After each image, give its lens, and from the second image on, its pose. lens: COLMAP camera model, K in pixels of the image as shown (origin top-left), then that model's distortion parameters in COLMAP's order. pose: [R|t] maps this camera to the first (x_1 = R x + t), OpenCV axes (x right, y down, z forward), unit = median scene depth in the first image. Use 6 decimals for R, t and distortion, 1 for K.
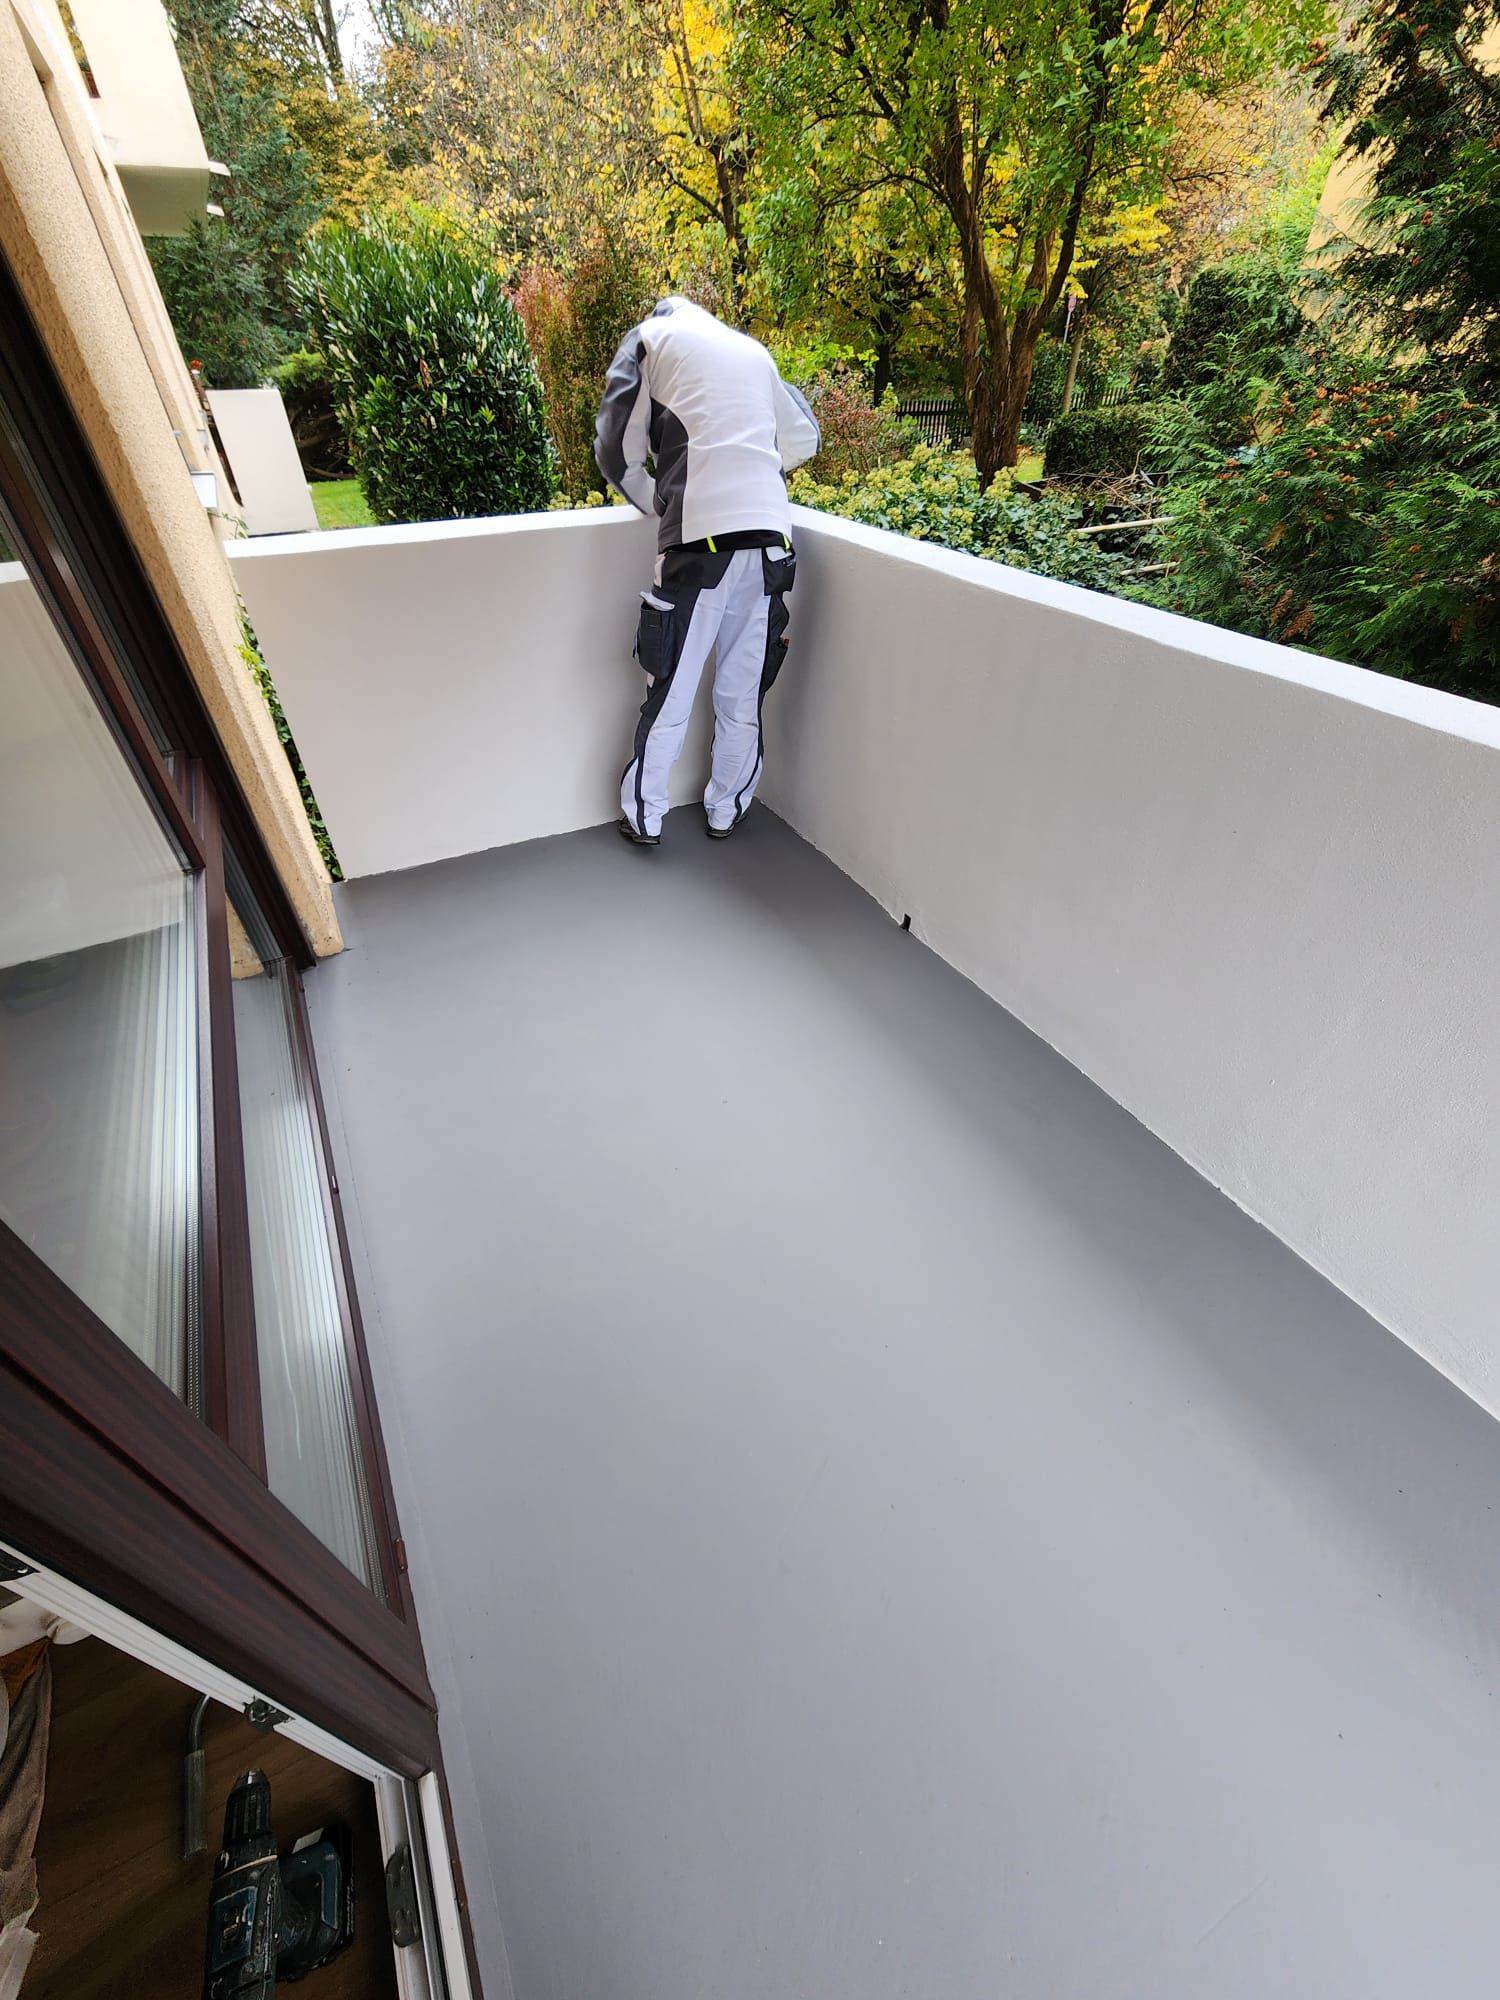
lens RADIAL K [[823.7, 0, 750.0], [0, 823.7, 1000.0], [0, 0, 1]] dist [-0.002330, -0.000365]
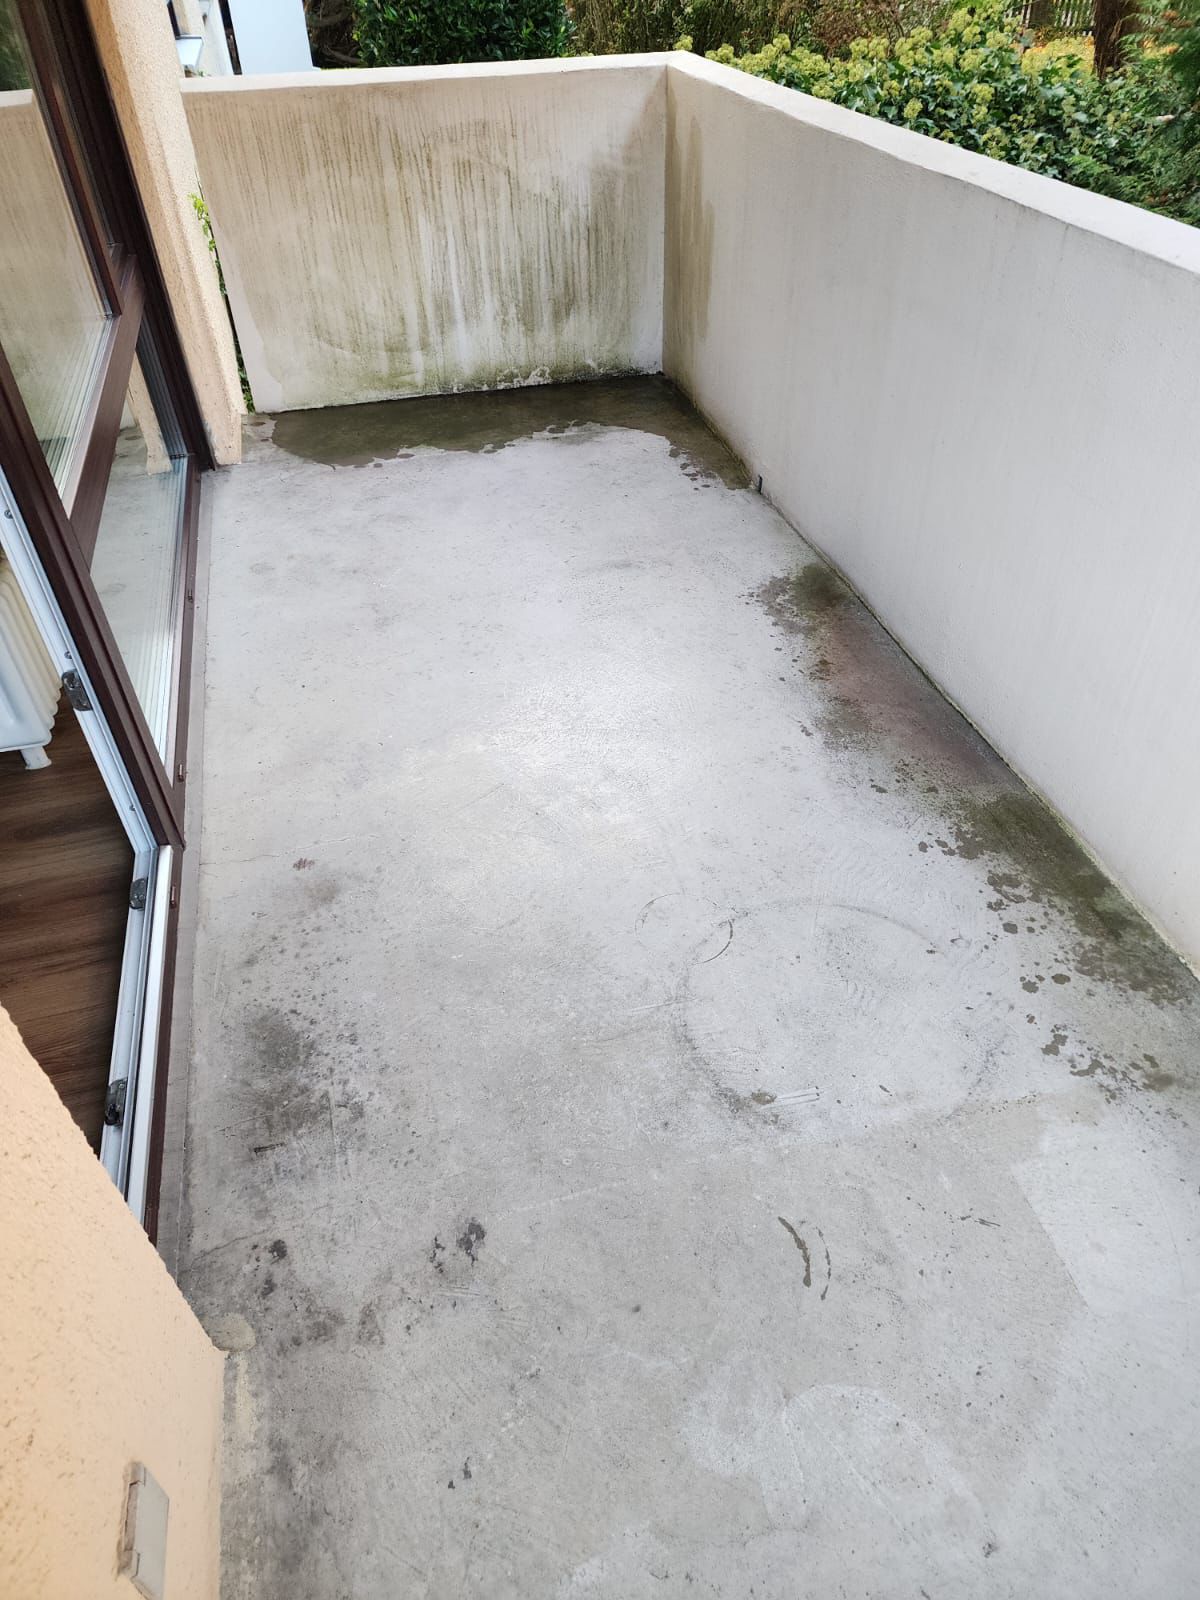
lens RADIAL K [[1071.2, 0, 600.0], [0, 1071.2, 800.0], [0, 0, 1]] dist [-0.001073, 0.000720]
pose [[0.973408, 0.135473, -0.184726, 0.314928], [-0.130449, 0.990682, 0.039141, 0.279463], [0.188308, -0.014003, 0.982010, -0.340606]]
